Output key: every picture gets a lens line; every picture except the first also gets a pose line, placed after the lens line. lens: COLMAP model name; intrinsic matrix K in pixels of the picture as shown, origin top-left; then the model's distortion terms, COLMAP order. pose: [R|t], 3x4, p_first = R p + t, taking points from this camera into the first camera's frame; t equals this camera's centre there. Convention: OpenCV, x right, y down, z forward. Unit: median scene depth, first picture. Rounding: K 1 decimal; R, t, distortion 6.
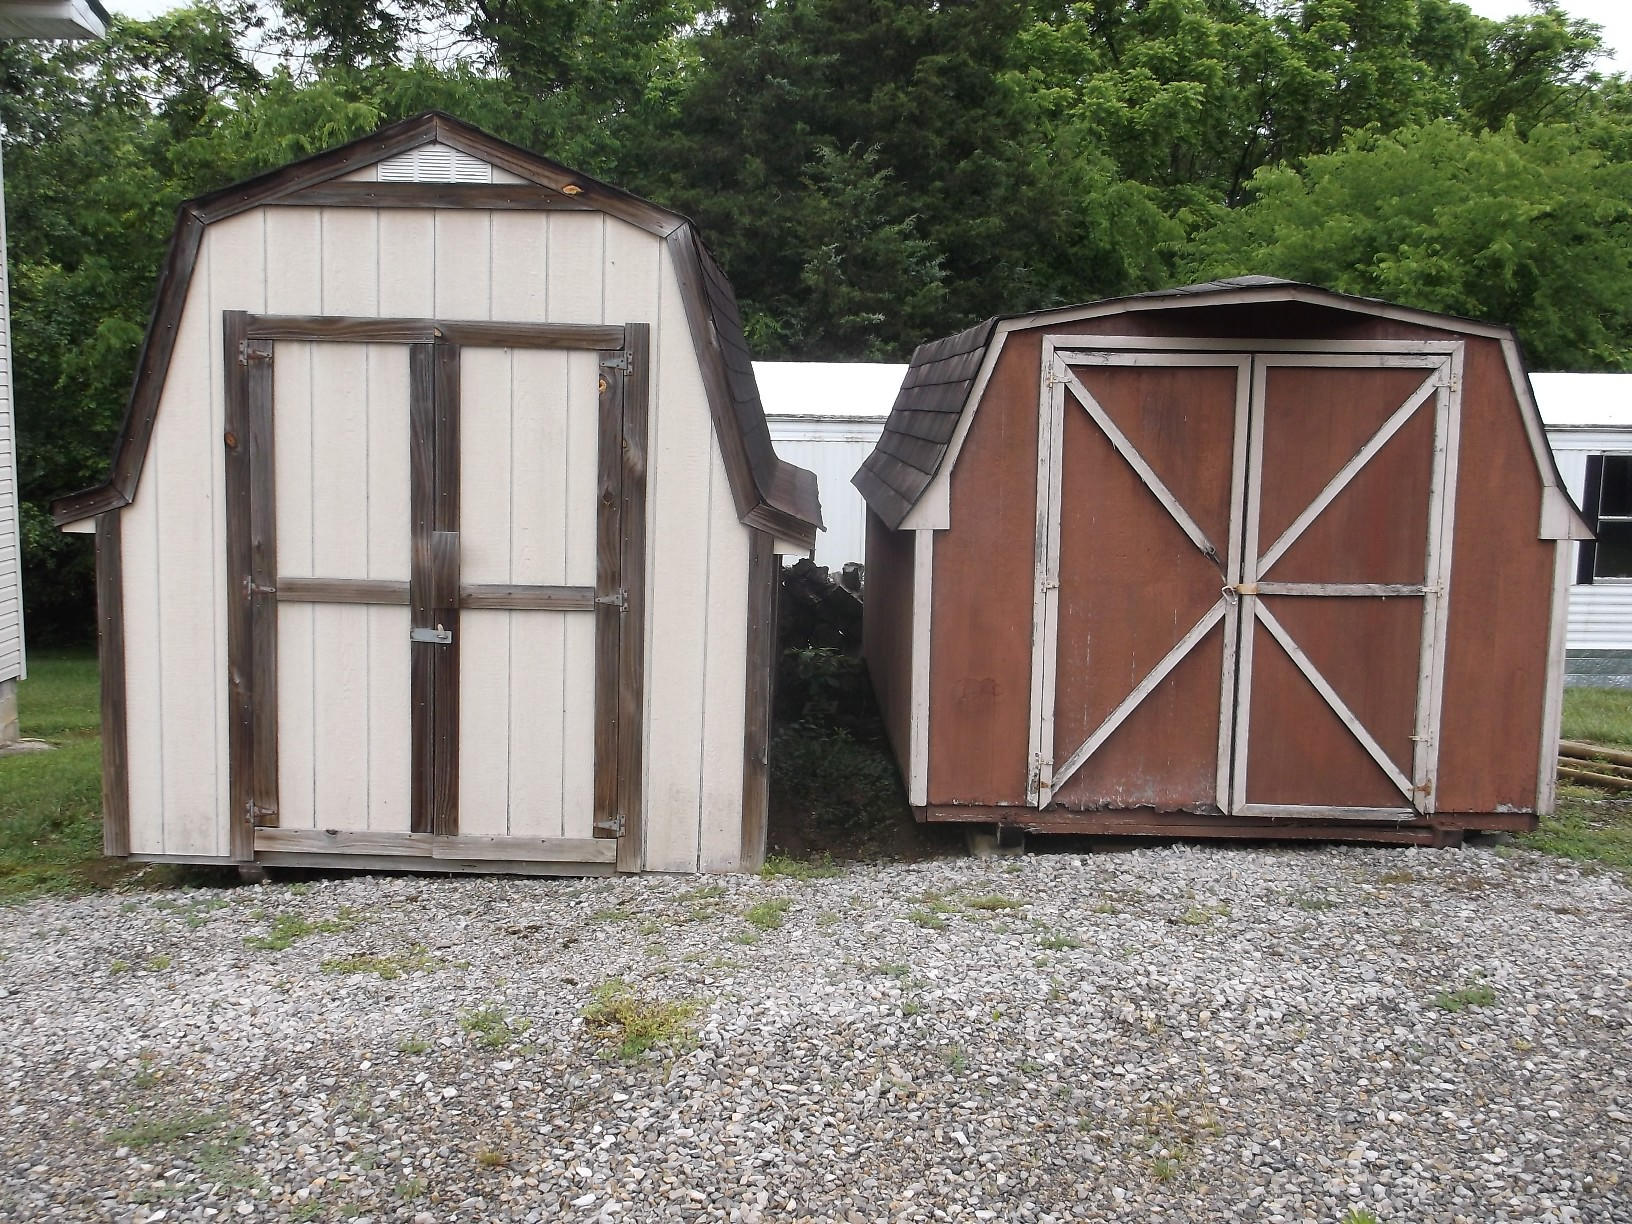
lens RADIAL K [[1588.2, 0, 815.7], [0, 1588.2, 612.2], [0, 0, 1]] dist [0.013324, 0.000000]
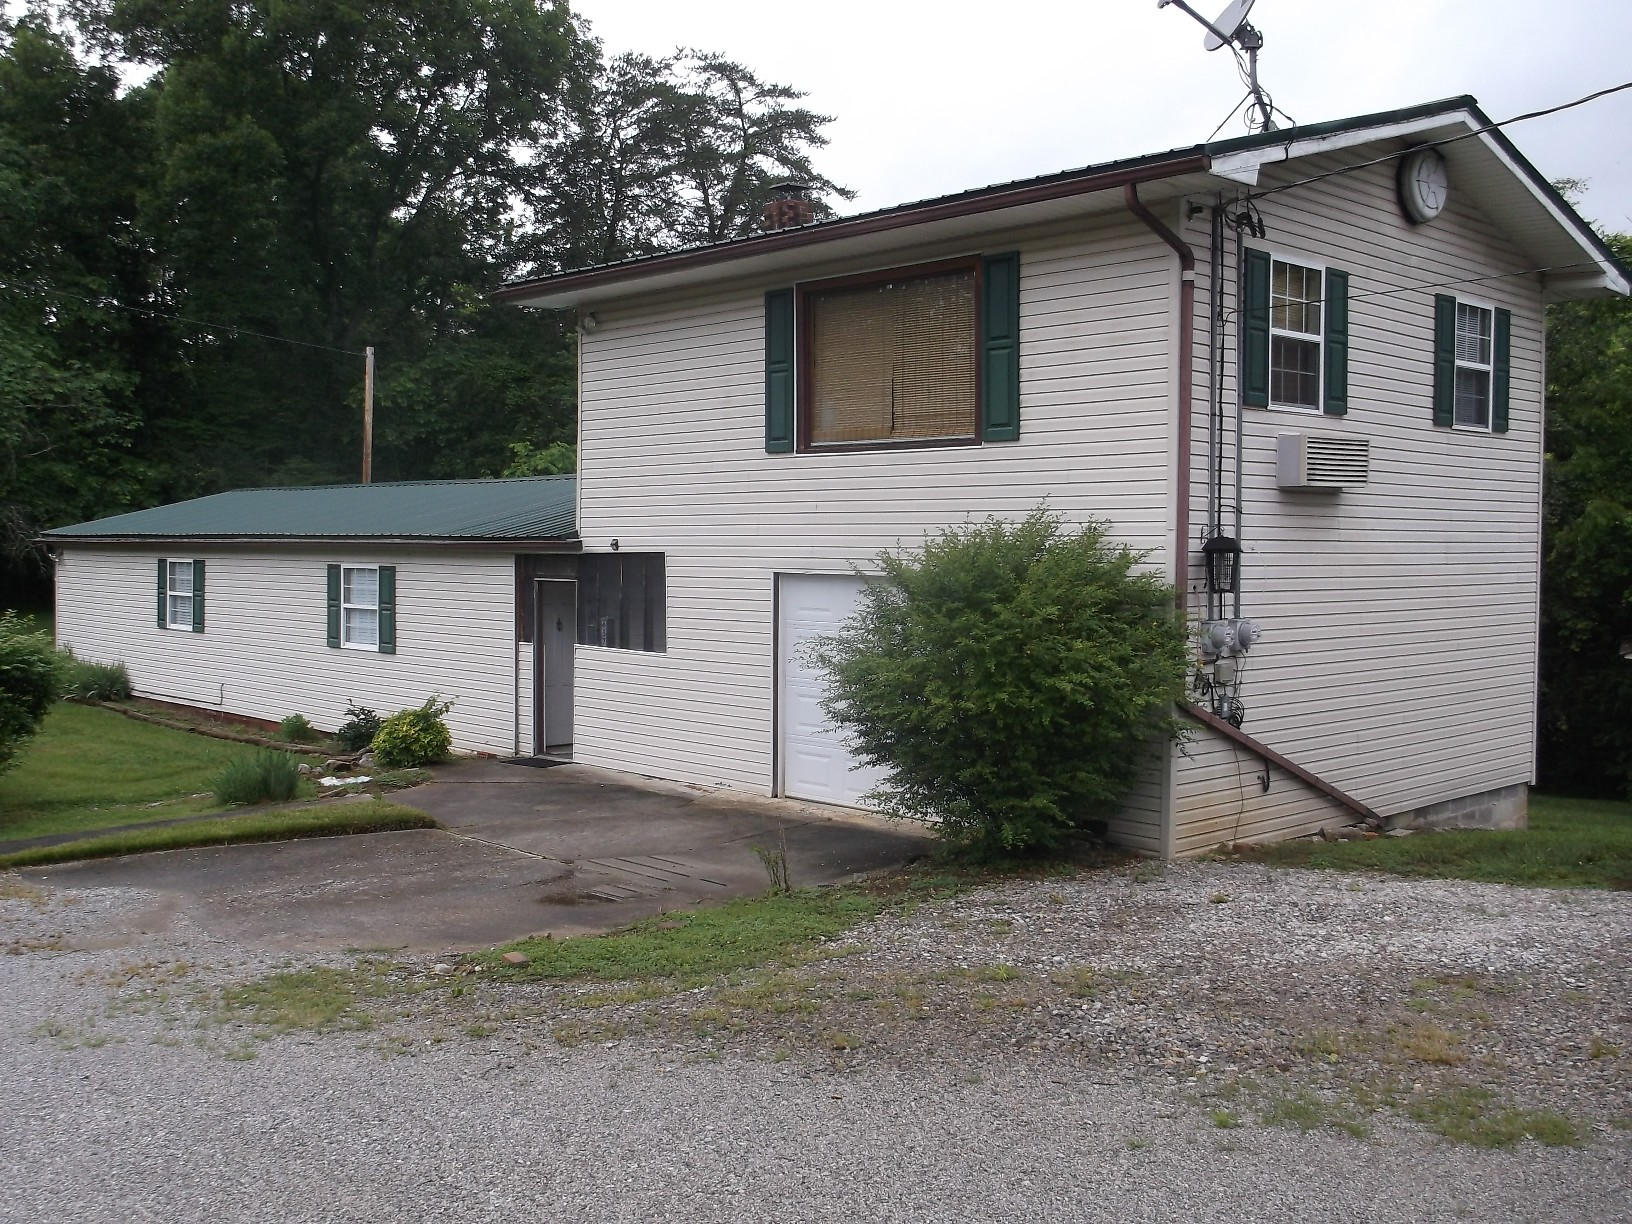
lens RADIAL K [[1588.2, 0, 817.0], [0, 1588.2, 610.0], [0, 0, 1]] dist [0.013324, 0.000000]
pose [[0.662244, 0.013248, -0.749171, 0.048057], [-0.093041, 0.993559, -0.064676, 0.021941], [0.743489, 0.112535, 0.659211, -0.169950]]
